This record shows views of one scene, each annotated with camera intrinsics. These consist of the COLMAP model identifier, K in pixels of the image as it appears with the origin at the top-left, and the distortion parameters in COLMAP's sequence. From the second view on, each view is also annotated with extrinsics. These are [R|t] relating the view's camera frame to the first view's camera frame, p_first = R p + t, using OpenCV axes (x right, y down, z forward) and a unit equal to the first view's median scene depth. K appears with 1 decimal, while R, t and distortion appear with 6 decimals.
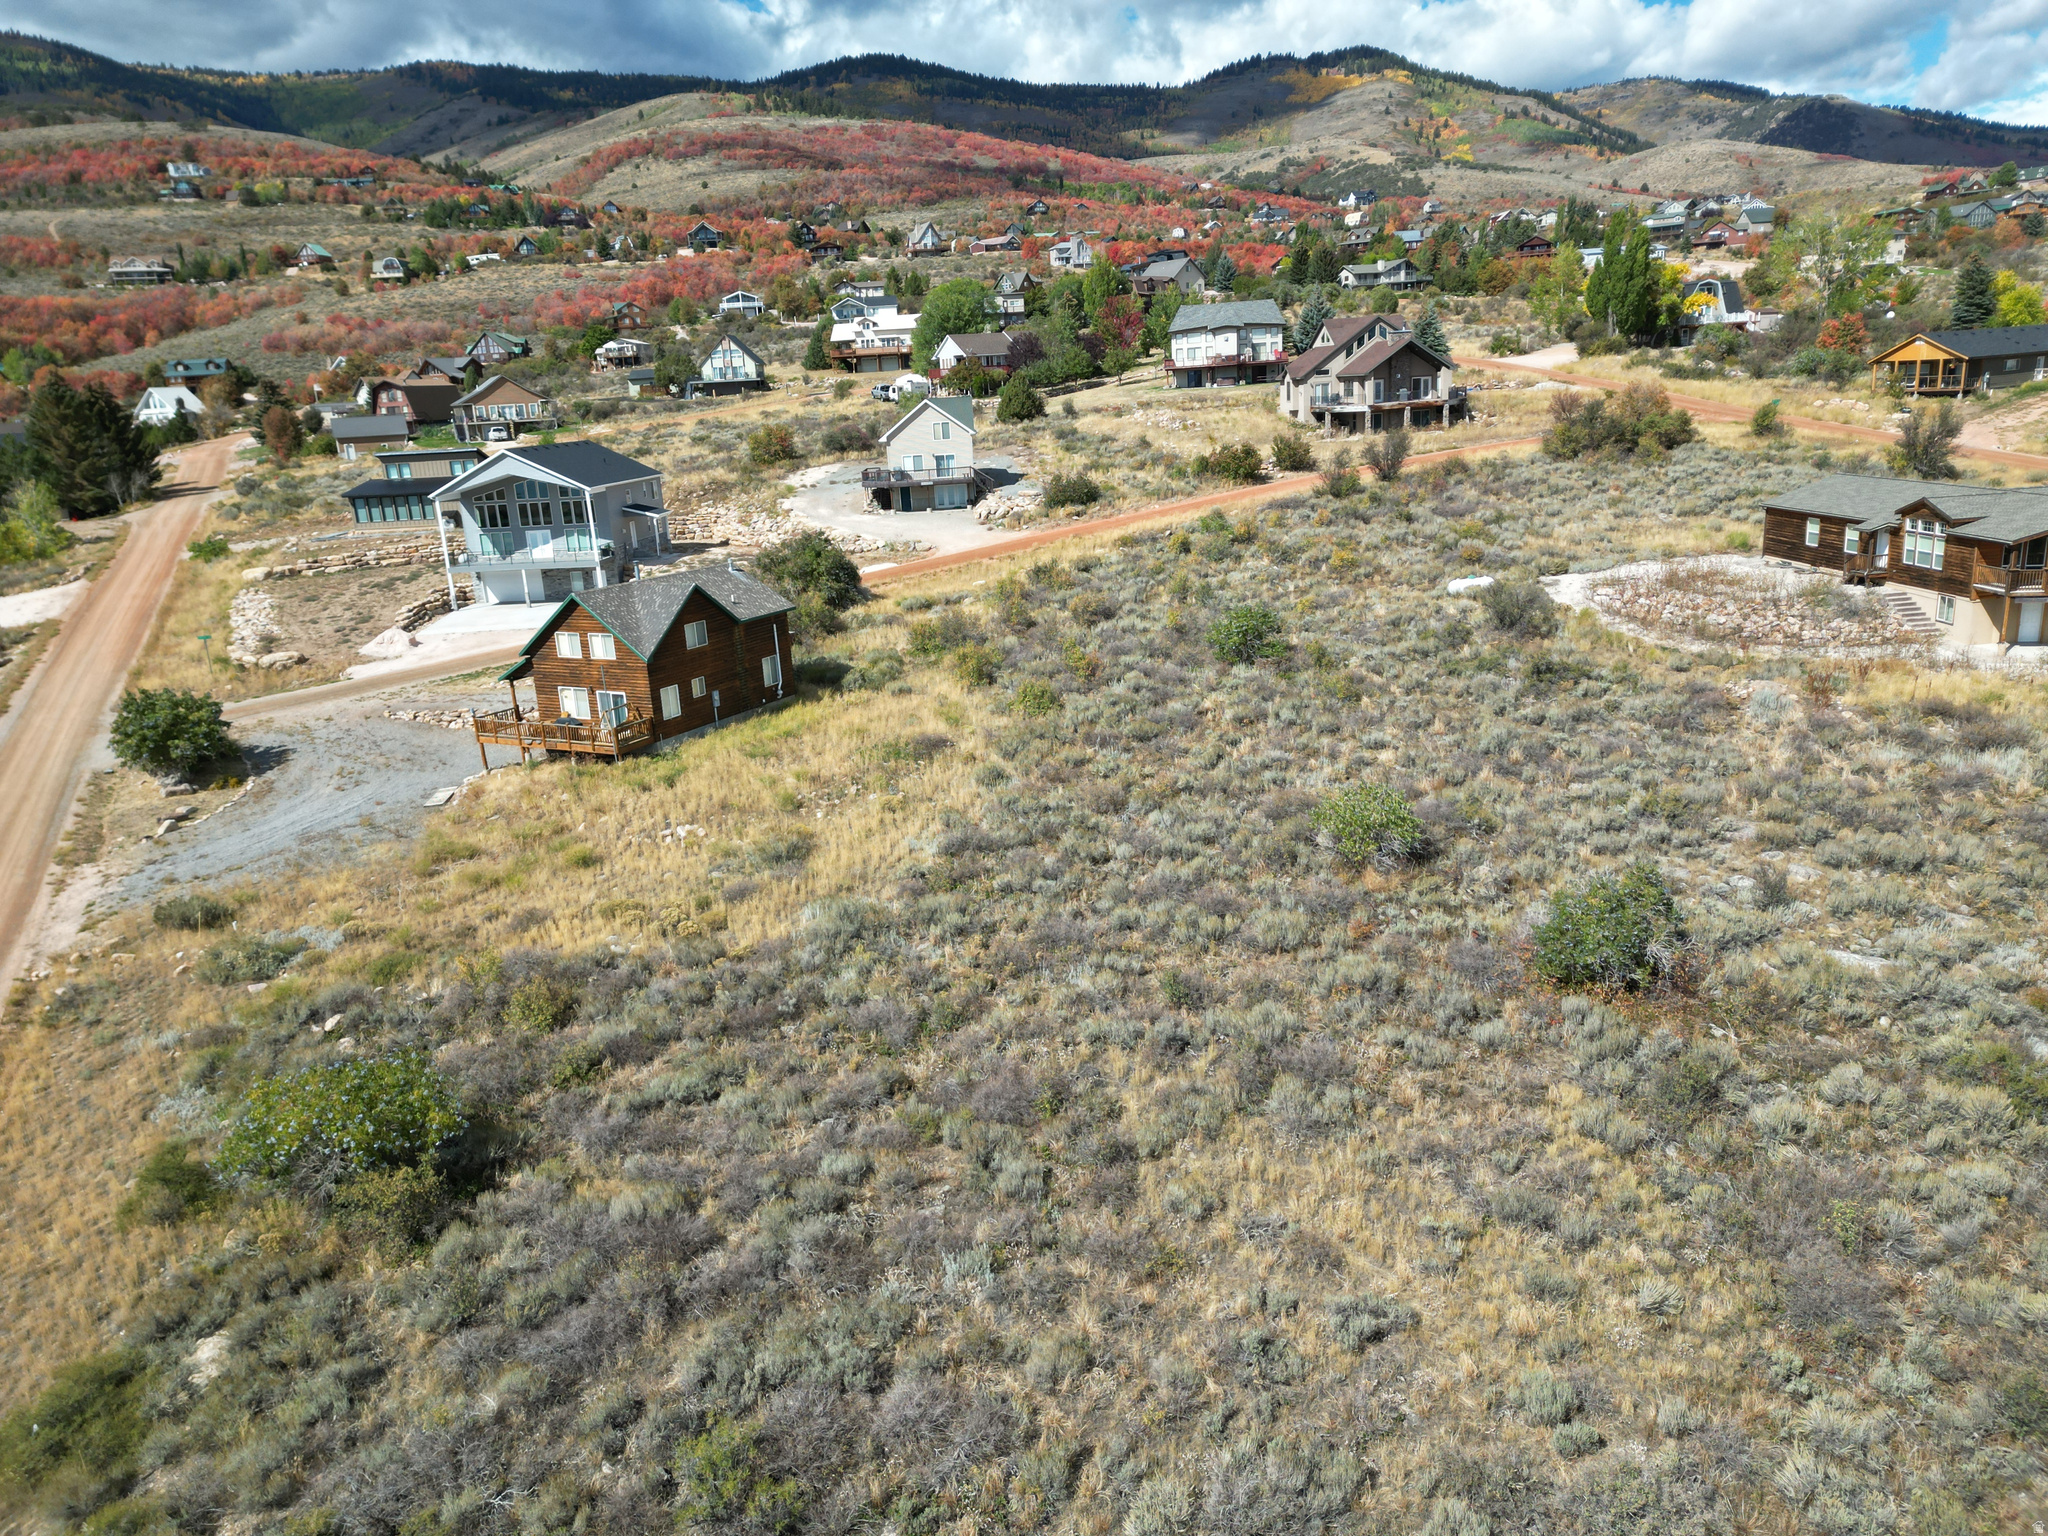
lens RADIAL K [[1431.5, 0, 1025.0], [0, 1431.5, 761.5], [0, 0, 1]] dist [0.073898, -0.069185]
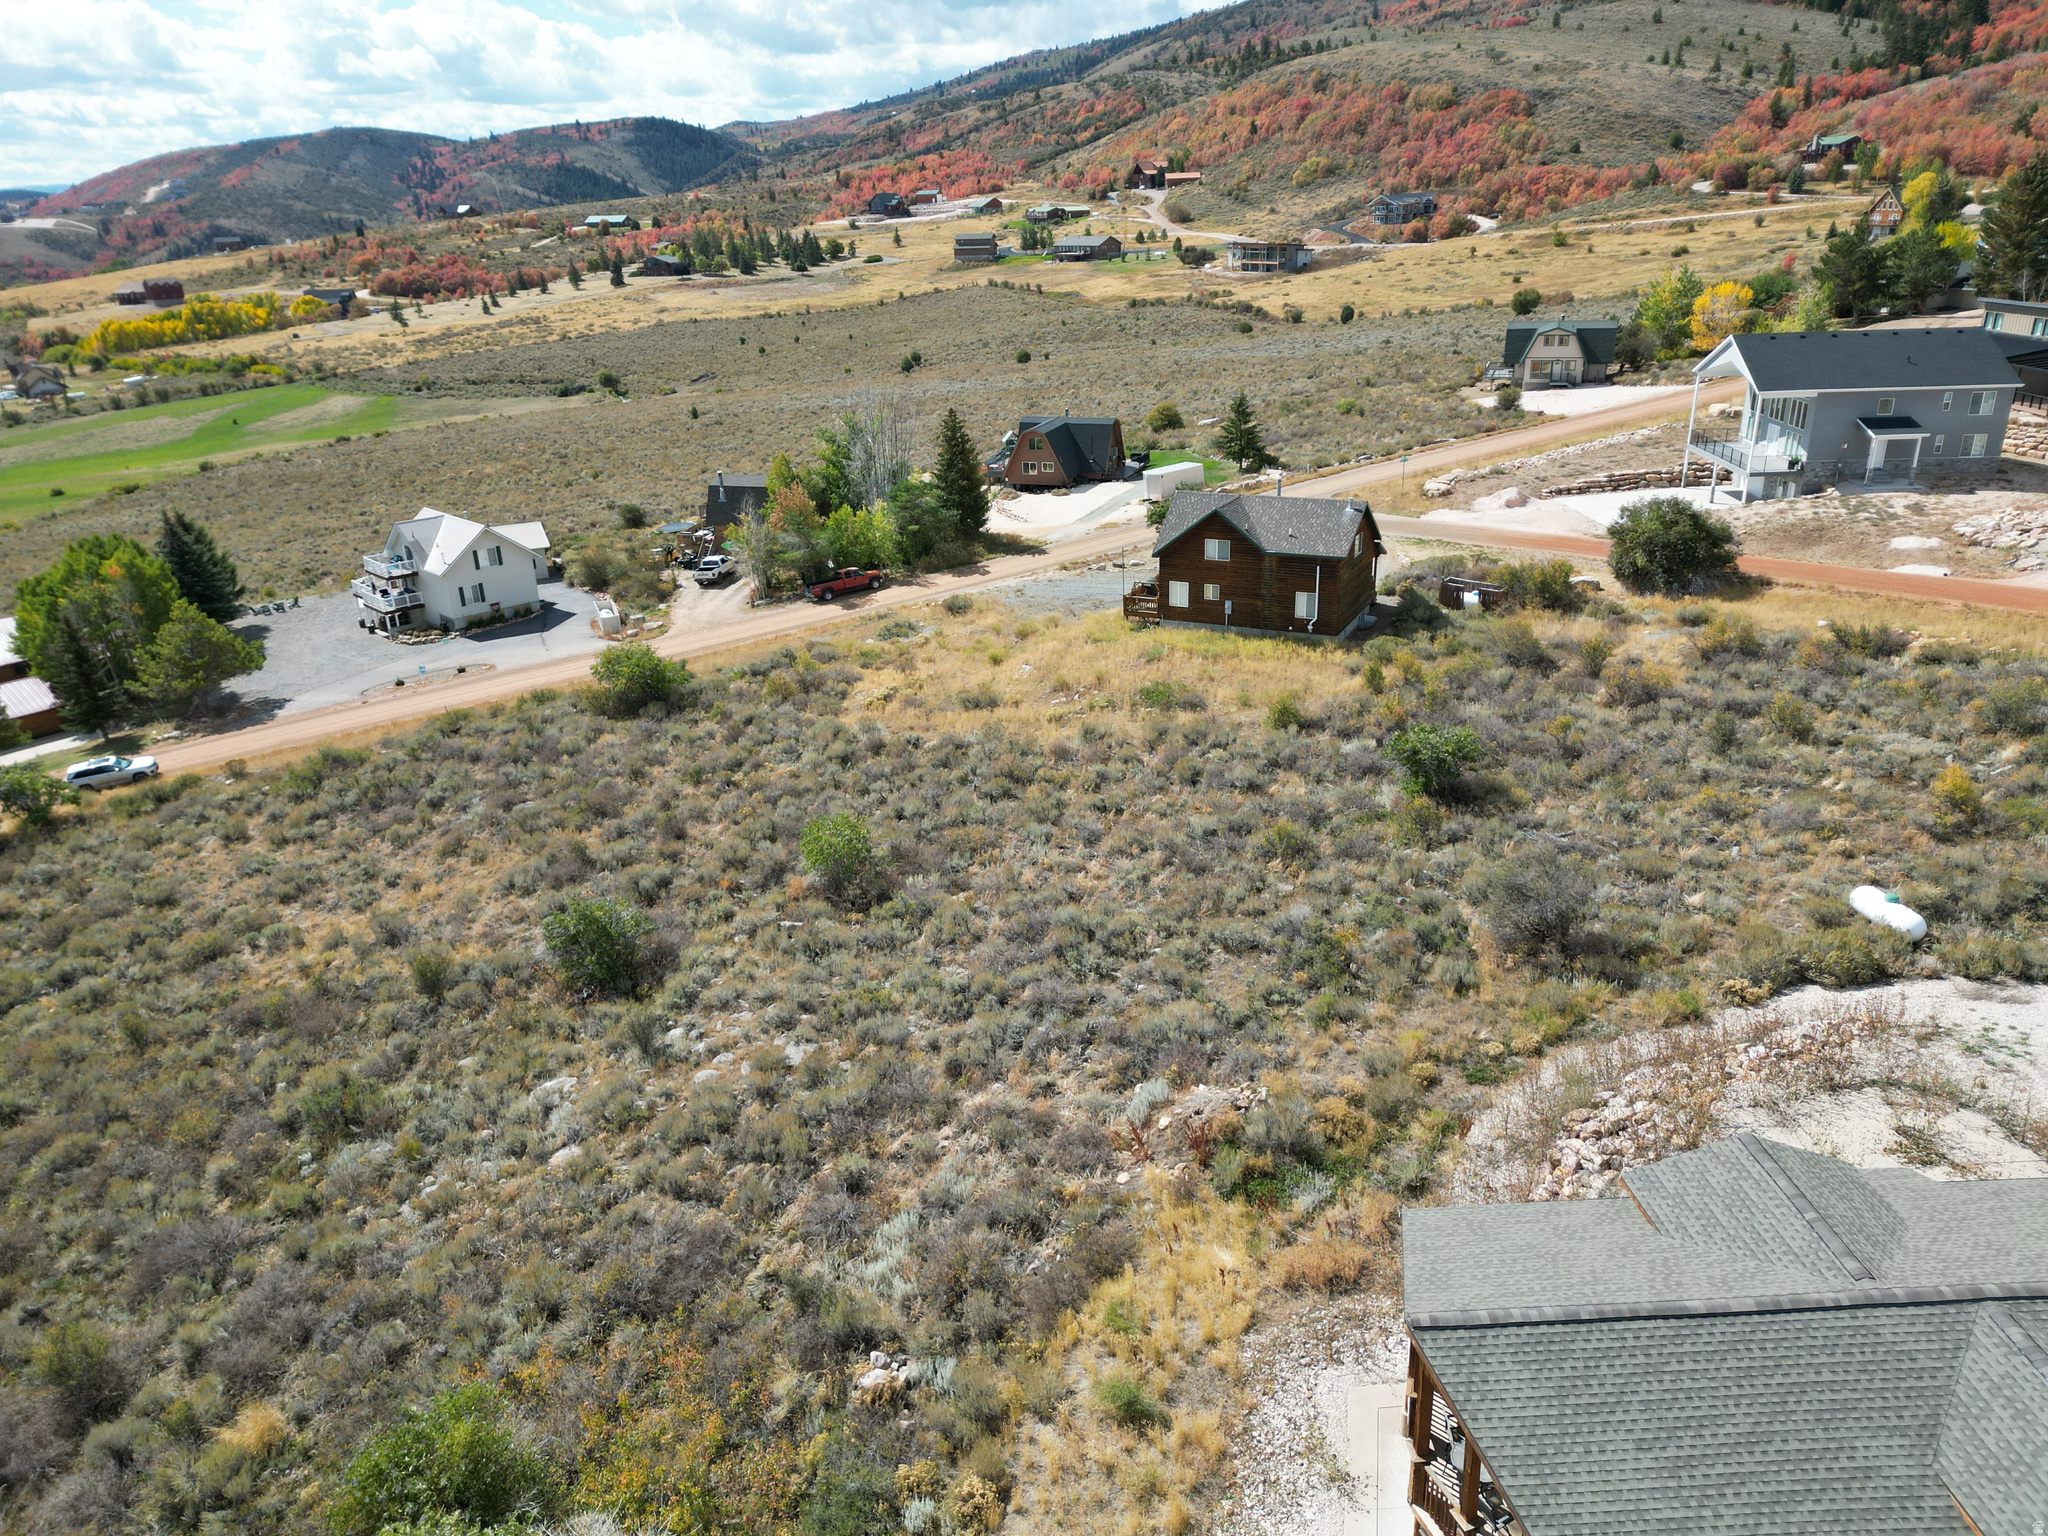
lens RADIAL K [[1431.5, 0, 1025.0], [0, 1431.5, 761.5], [0, 0, 1]] dist [0.073898, -0.069185]
pose [[0.016934, 0.423926, -0.905538, 0.617338], [-0.219856, 0.885081, 0.410238, -0.257952], [0.975385, 0.192142, 0.108191, 0.496398]]
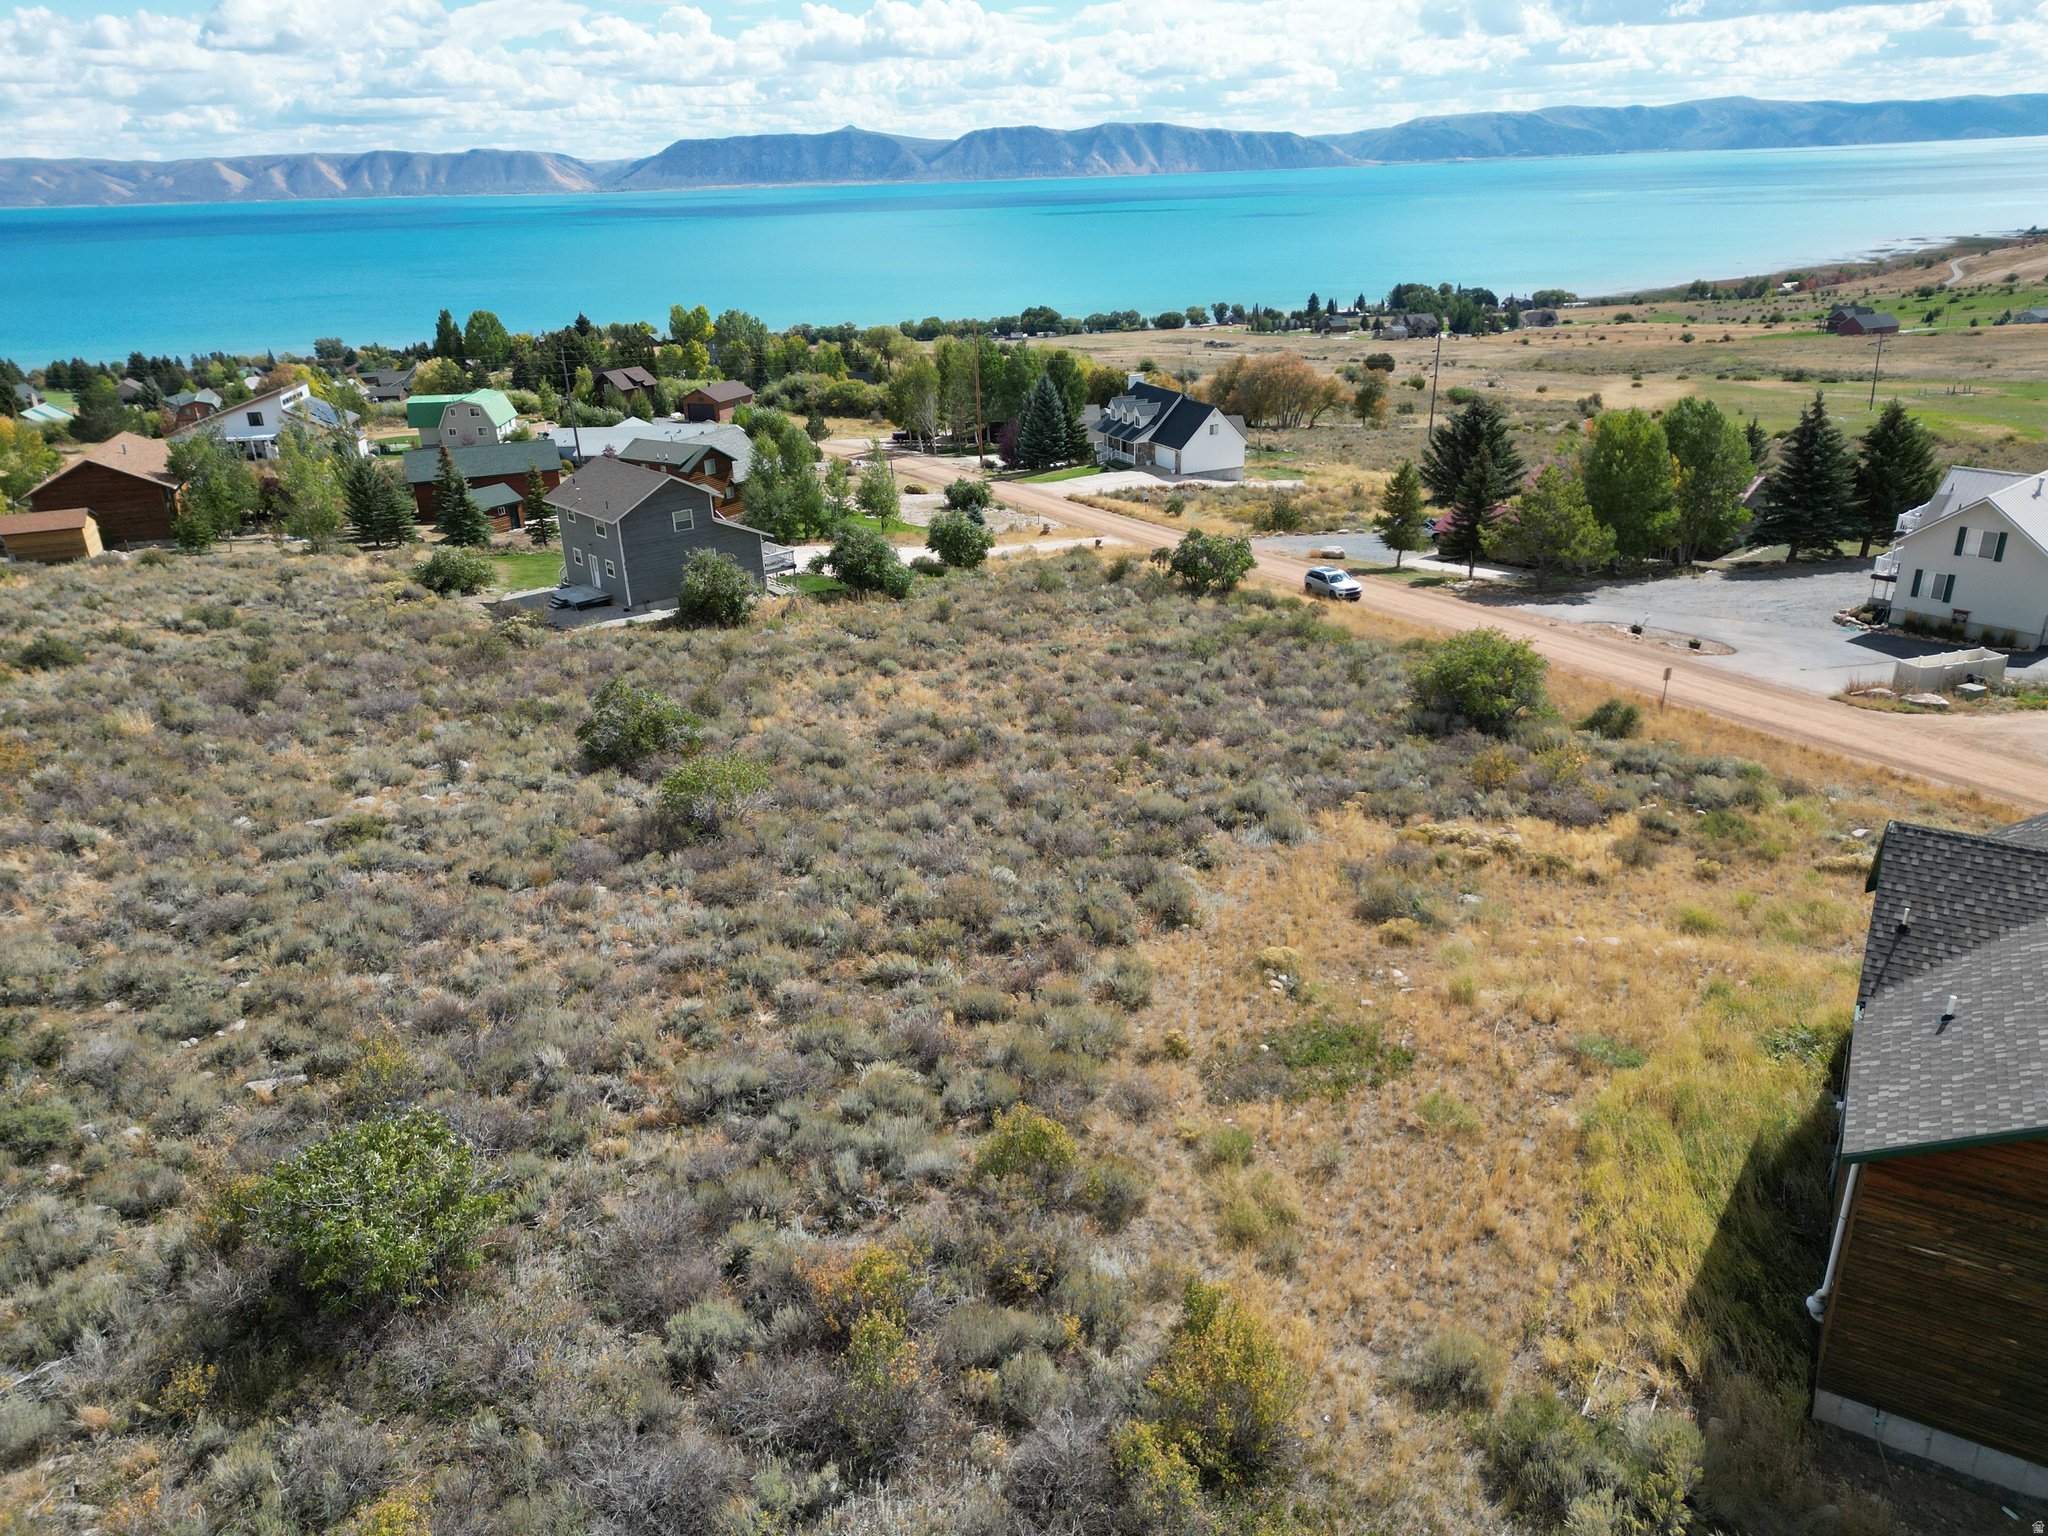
lens RADIAL K [[1431.5, 0, 1025.0], [0, 1431.5, 761.5], [0, 0, 1]] dist [0.073898, -0.069185]
pose [[-0.995203, 0.063854, 0.074121, -0.017149], [0.095643, 0.794394, 0.599825, -0.257322], [-0.020580, 0.604037, -0.796691, 0.856047]]
